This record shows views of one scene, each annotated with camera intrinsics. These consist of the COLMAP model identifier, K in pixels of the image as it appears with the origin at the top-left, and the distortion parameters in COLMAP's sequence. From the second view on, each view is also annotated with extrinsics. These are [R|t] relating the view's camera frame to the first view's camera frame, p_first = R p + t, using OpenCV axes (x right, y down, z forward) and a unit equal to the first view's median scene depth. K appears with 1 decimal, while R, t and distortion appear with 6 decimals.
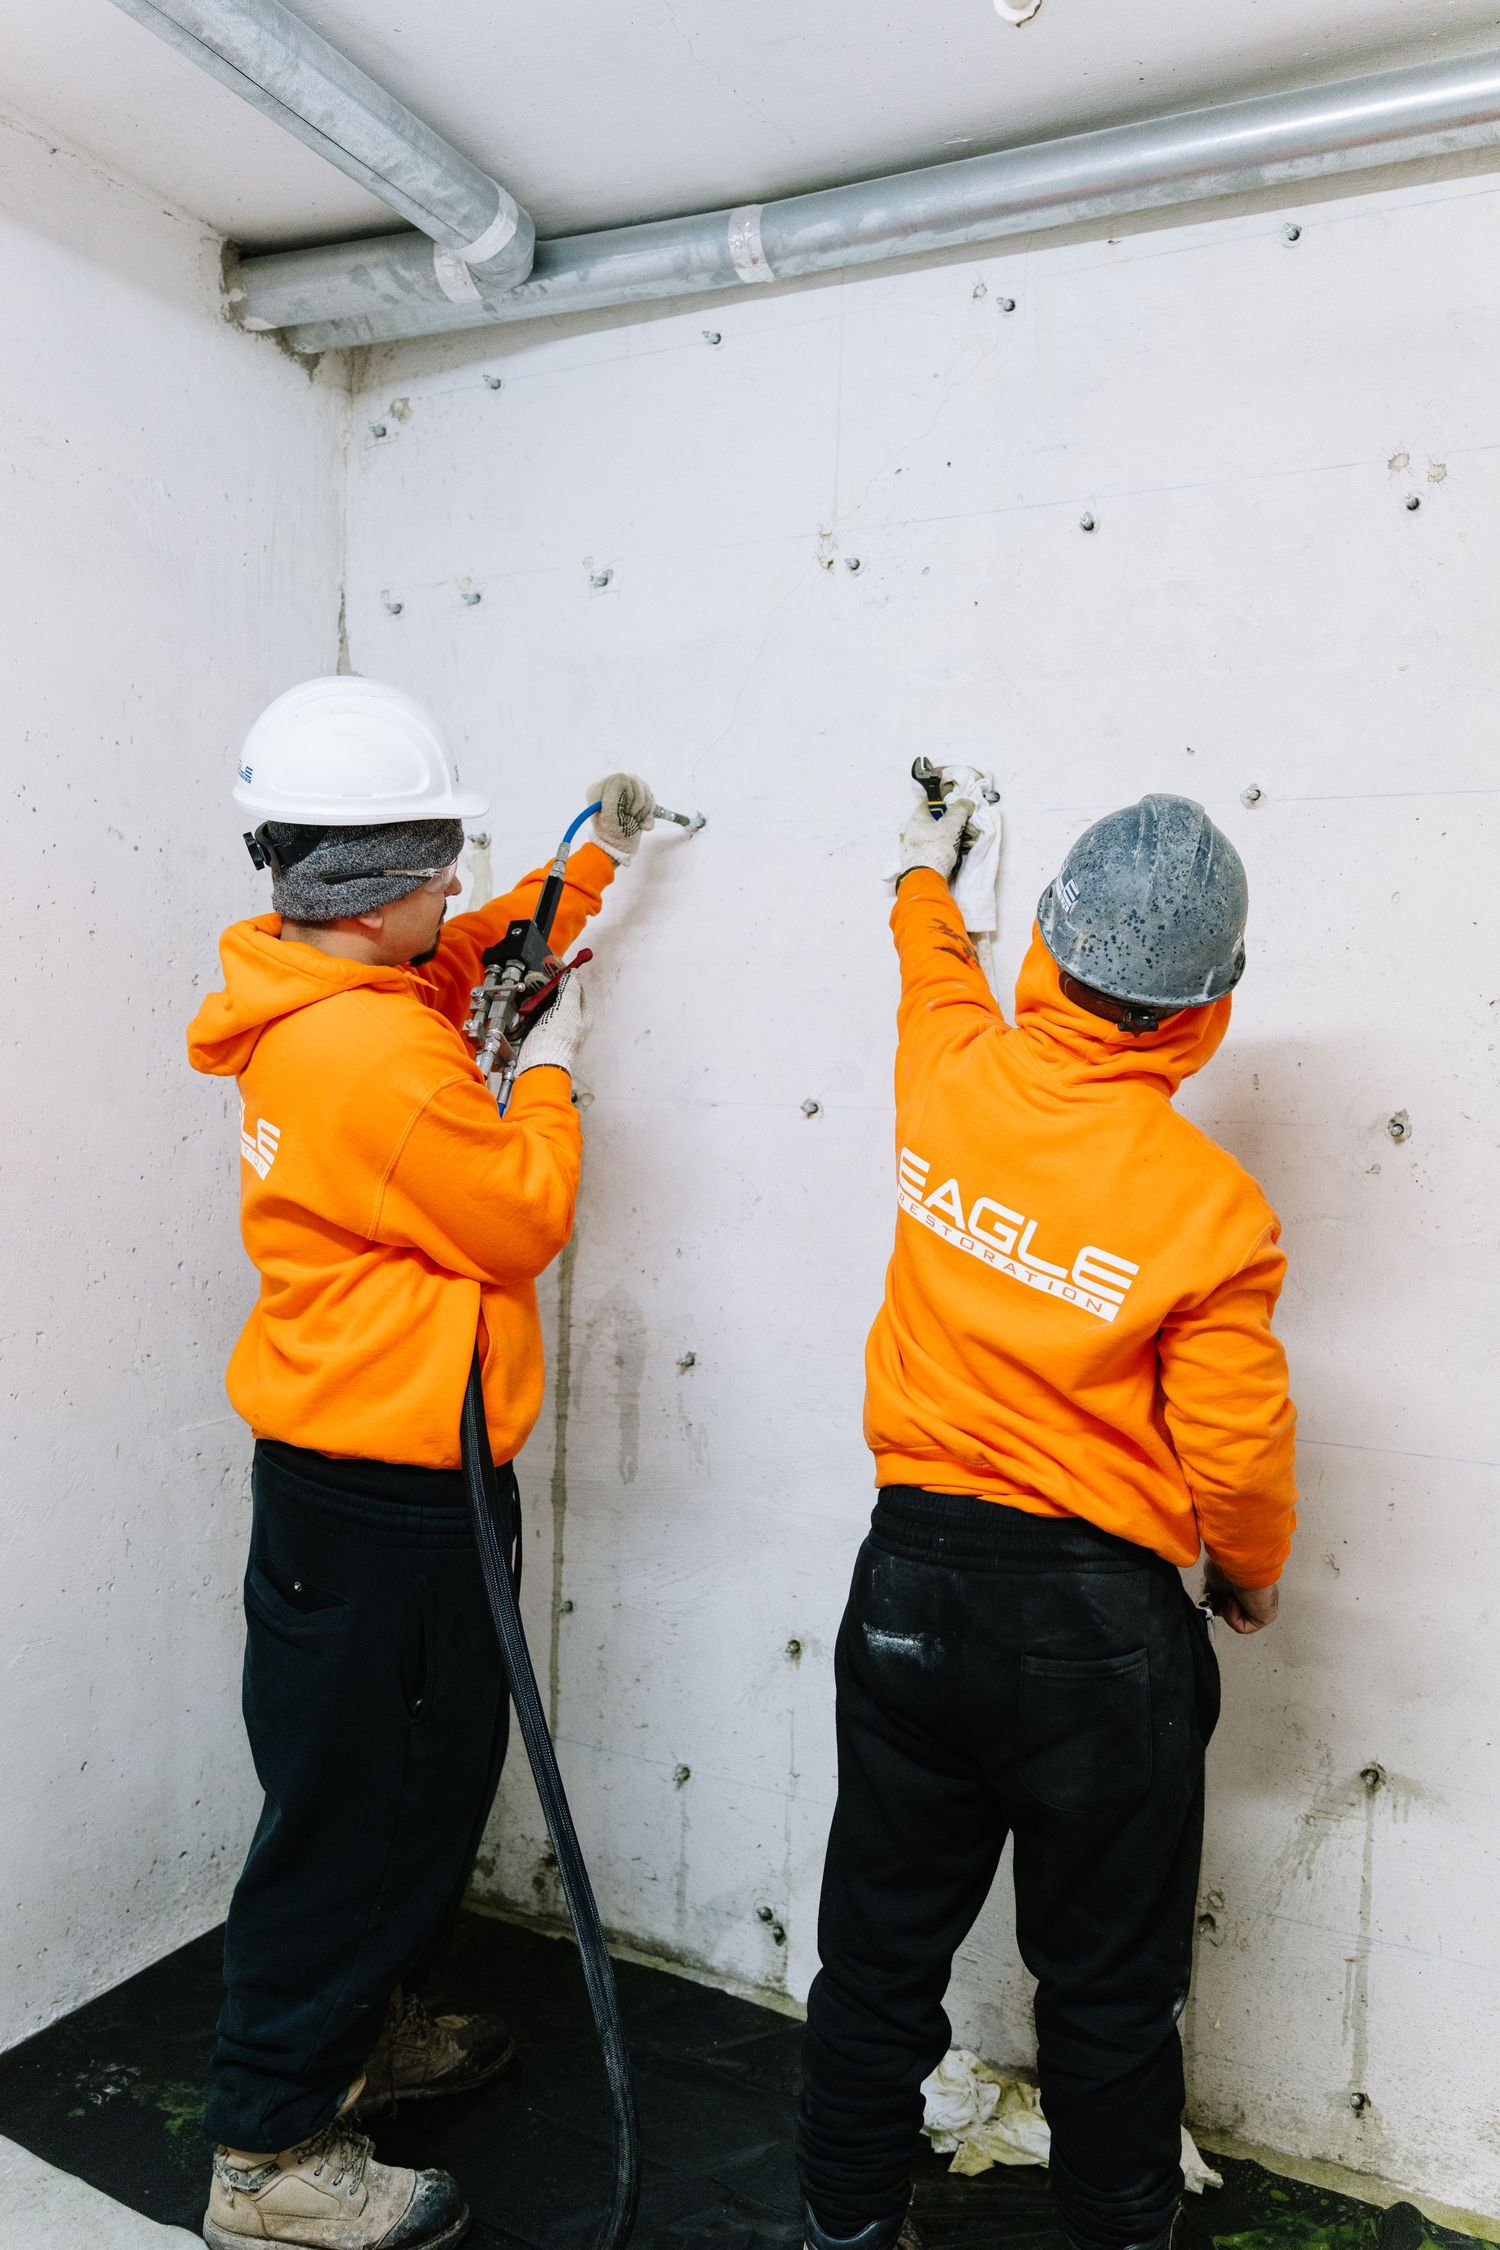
lens RADIAL K [[1793.8, 0, 739.4], [0, 1793.8, 1124.6], [0, 0, 1]] dist [0.001206, 0.002896]
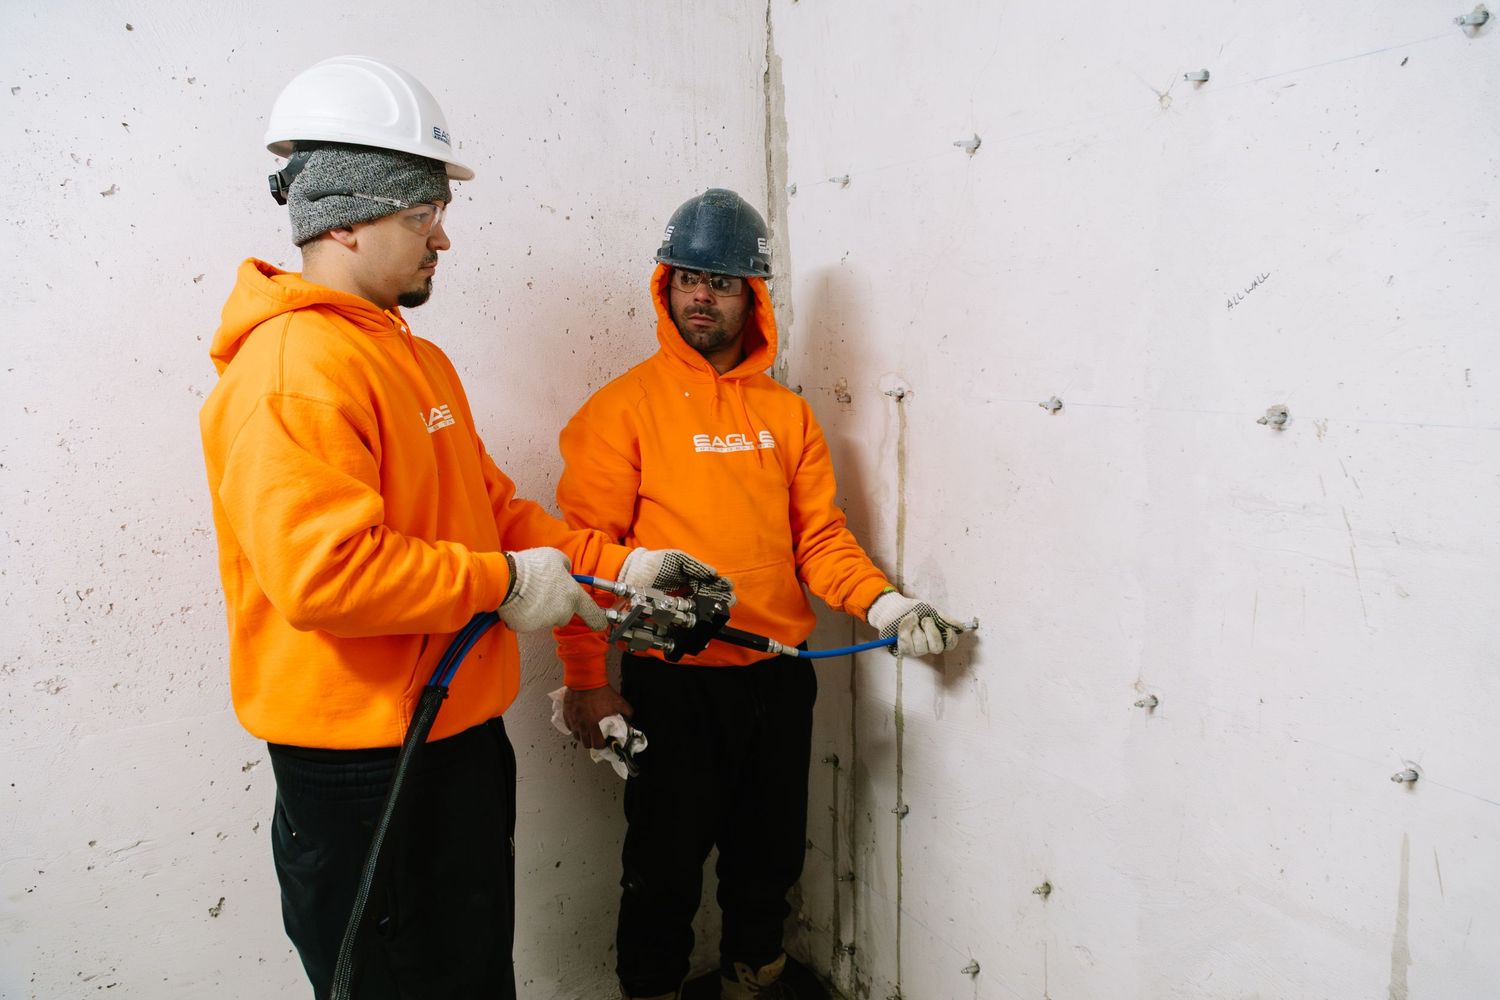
lens RADIAL K [[1189.0, 0, 745.7], [0, 1189.0, 498.7], [0, 0, 1]] dist [-0.000525, -0.003584]
pose [[0.831831, 0.034187, -0.553975, 0.267658], [0.020509, 0.995526, 0.092232, -0.021705], [0.554650, -0.088083, 0.827409, 0.296476]]
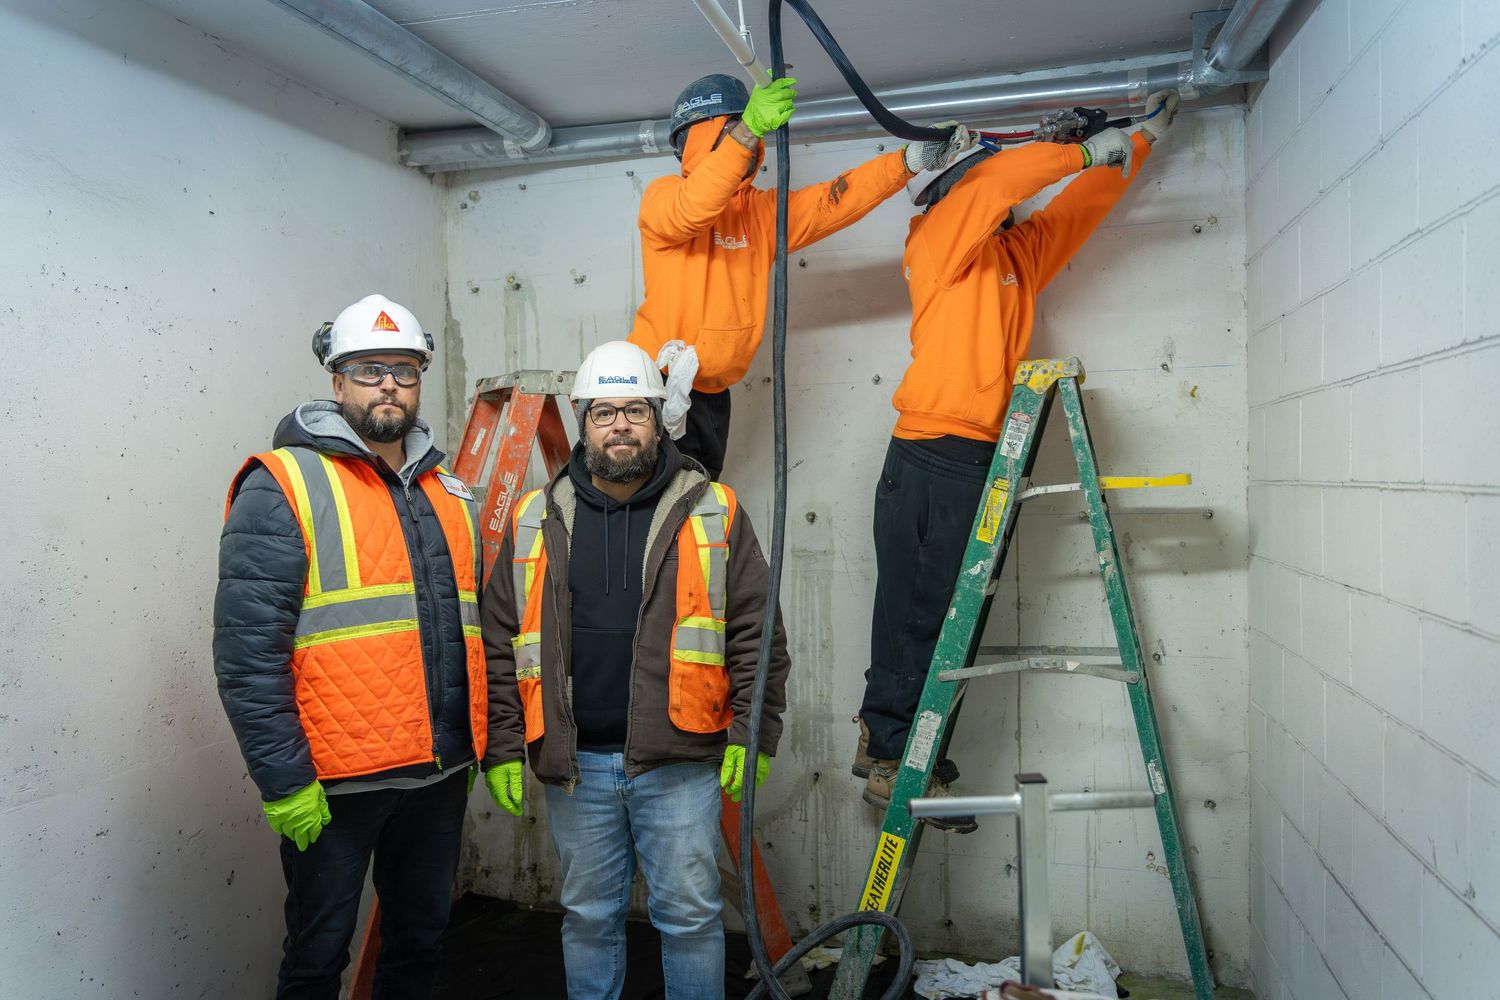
lens RADIAL K [[1189.0, 0, 745.7], [0, 1189.0, 498.7], [0, 0, 1]] dist [-0.000525, -0.003584]
pose [[0.985913, -0.045755, 0.160879, -0.125233], [0.049623, 0.998566, -0.020110, -0.001460], [-0.159728, 0.027810, 0.986769, -0.448085]]
